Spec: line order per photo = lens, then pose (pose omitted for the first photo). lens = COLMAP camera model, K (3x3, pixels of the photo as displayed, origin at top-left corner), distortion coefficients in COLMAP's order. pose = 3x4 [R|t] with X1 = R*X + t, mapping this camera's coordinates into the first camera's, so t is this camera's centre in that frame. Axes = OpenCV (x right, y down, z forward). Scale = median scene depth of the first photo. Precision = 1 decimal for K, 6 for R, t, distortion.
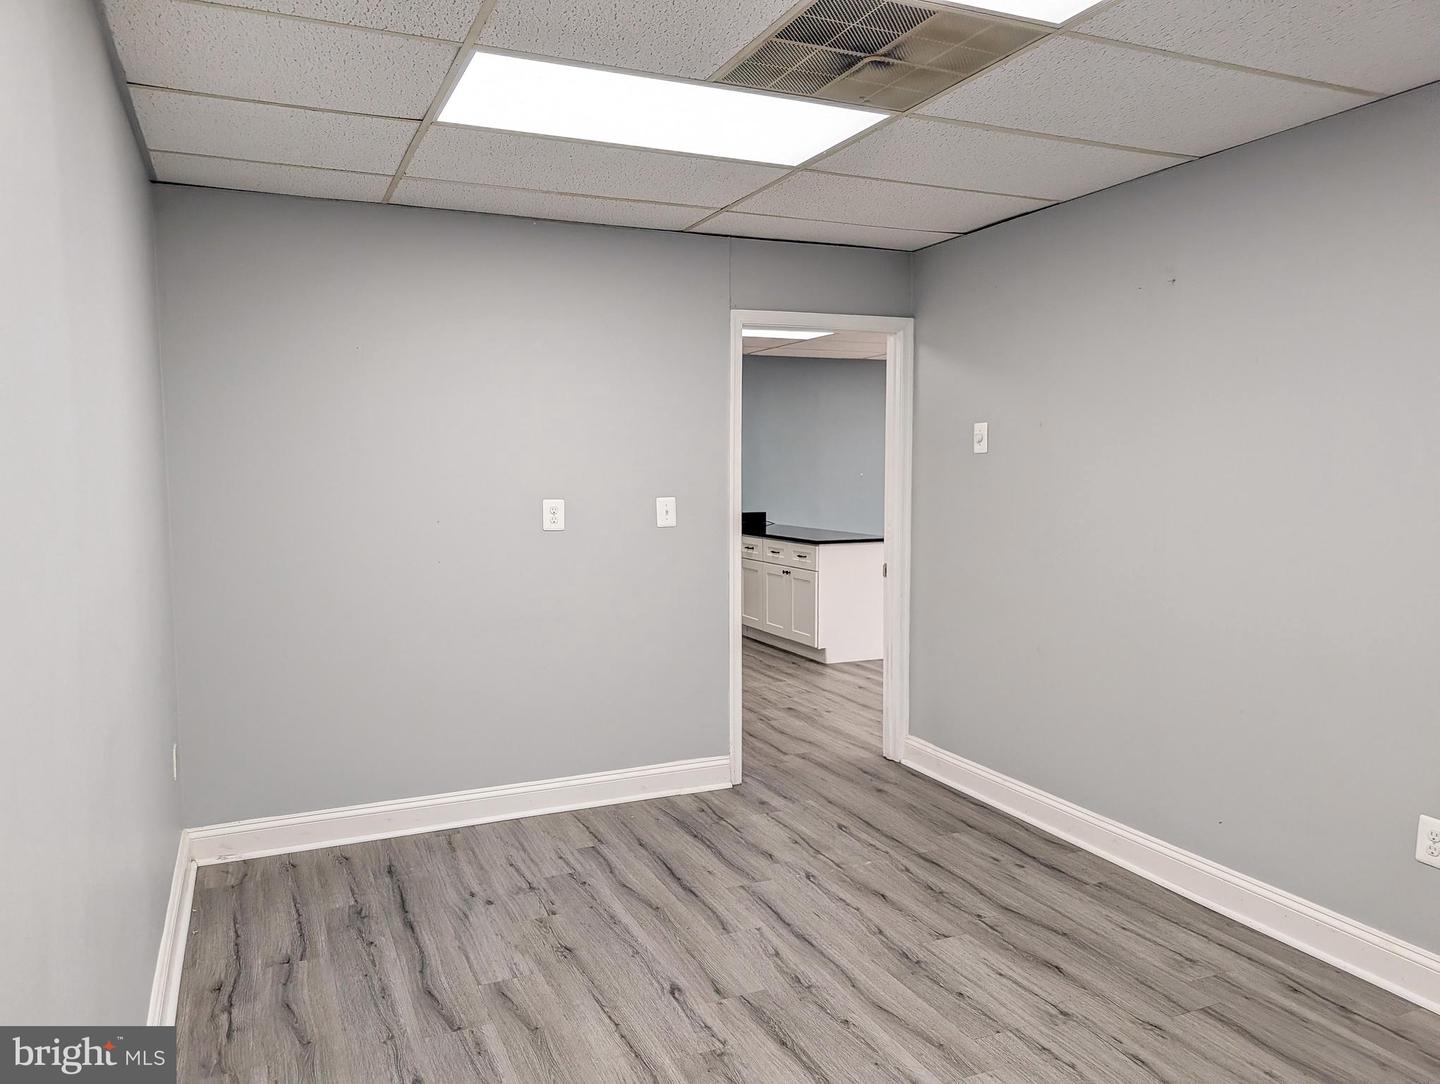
lens RADIAL K [[1048.3, 0, 716.6], [0, 1048.3, 548.7], [0, 0, 1]] dist [0.035792, -0.019938]
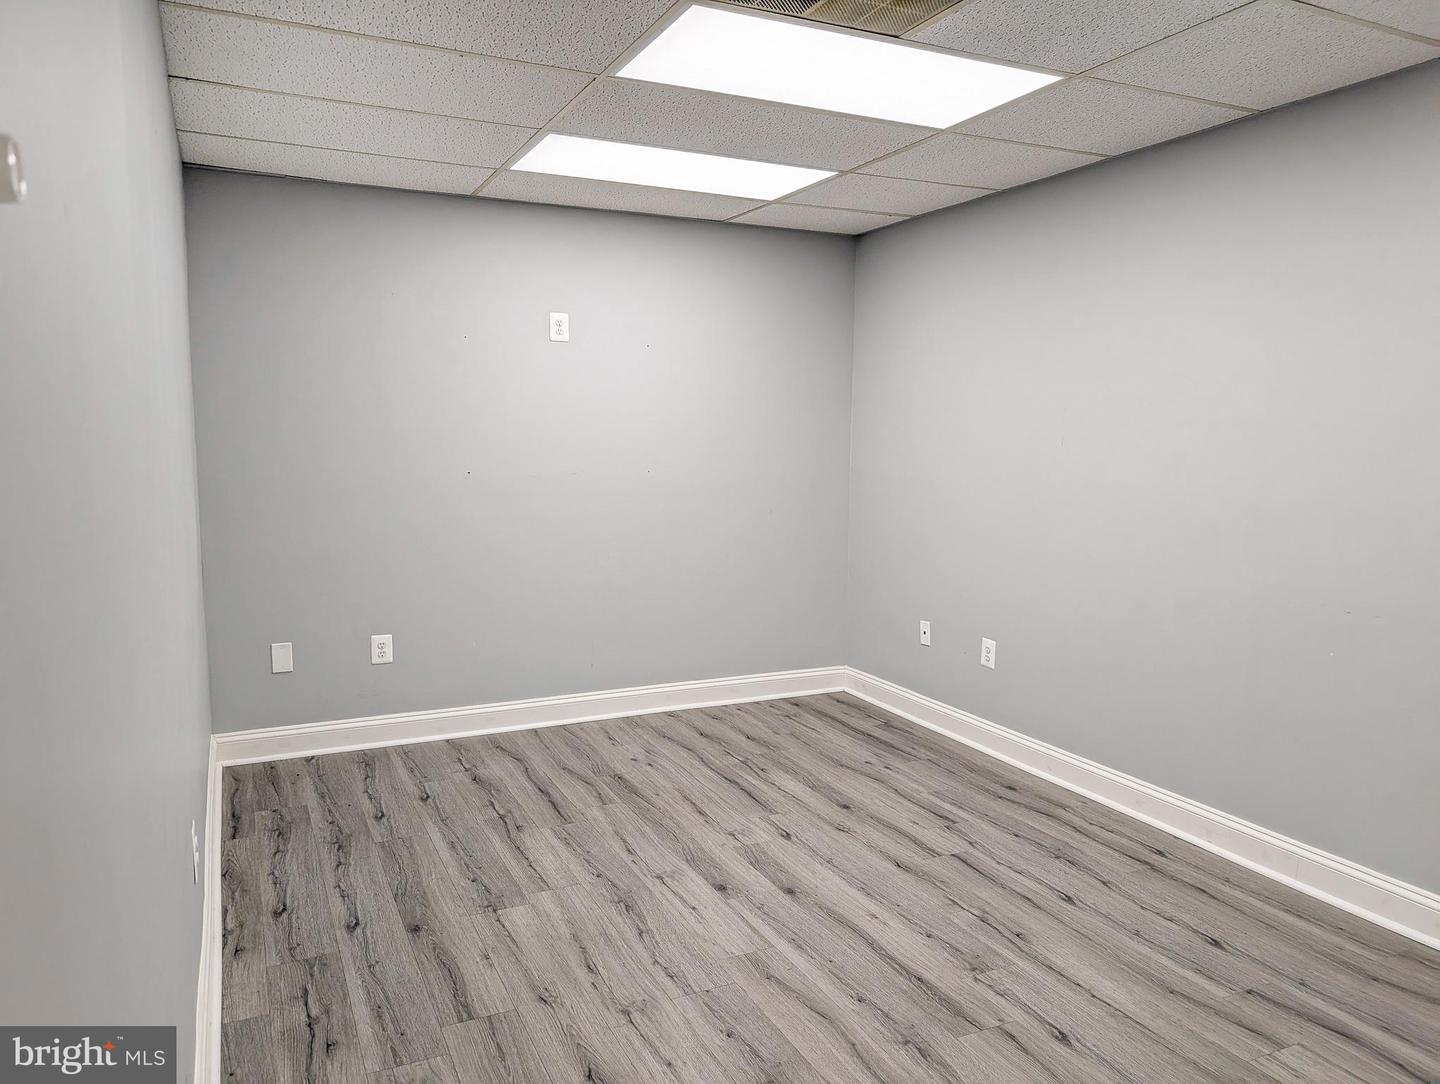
lens RADIAL K [[1048.3, 0, 716.6], [0, 1048.3, 548.7], [0, 0, 1]] dist [0.035792, -0.019938]
pose [[-0.999828, -0.004095, -0.018083, 0.219896], [-0.007622, 0.979853, 0.199572, -0.118673], [0.016902, 0.199676, -0.979716, 1.498638]]
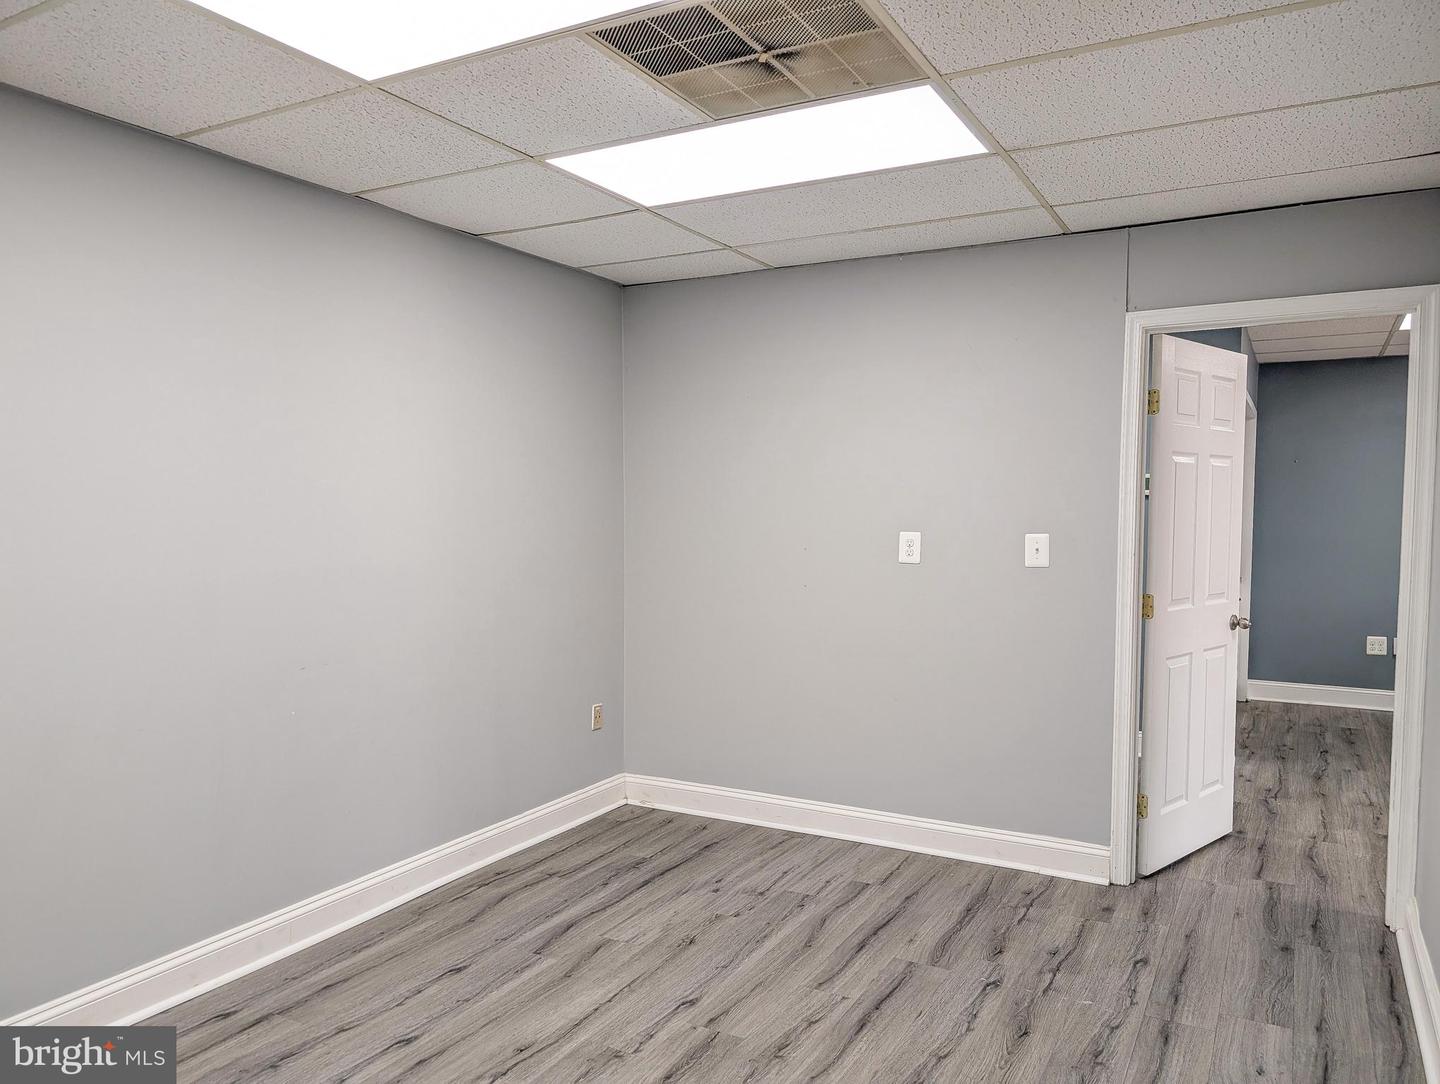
lens RADIAL K [[1048.3, 0, 716.6], [0, 1048.3, 548.7], [0, 0, 1]] dist [0.035792, -0.019938]
pose [[0.596230, 0.035978, -0.802007, 0.668083], [-0.069660, 0.997546, -0.007037, -0.014296], [0.799786, 0.060063, 0.597273, 0.325424]]
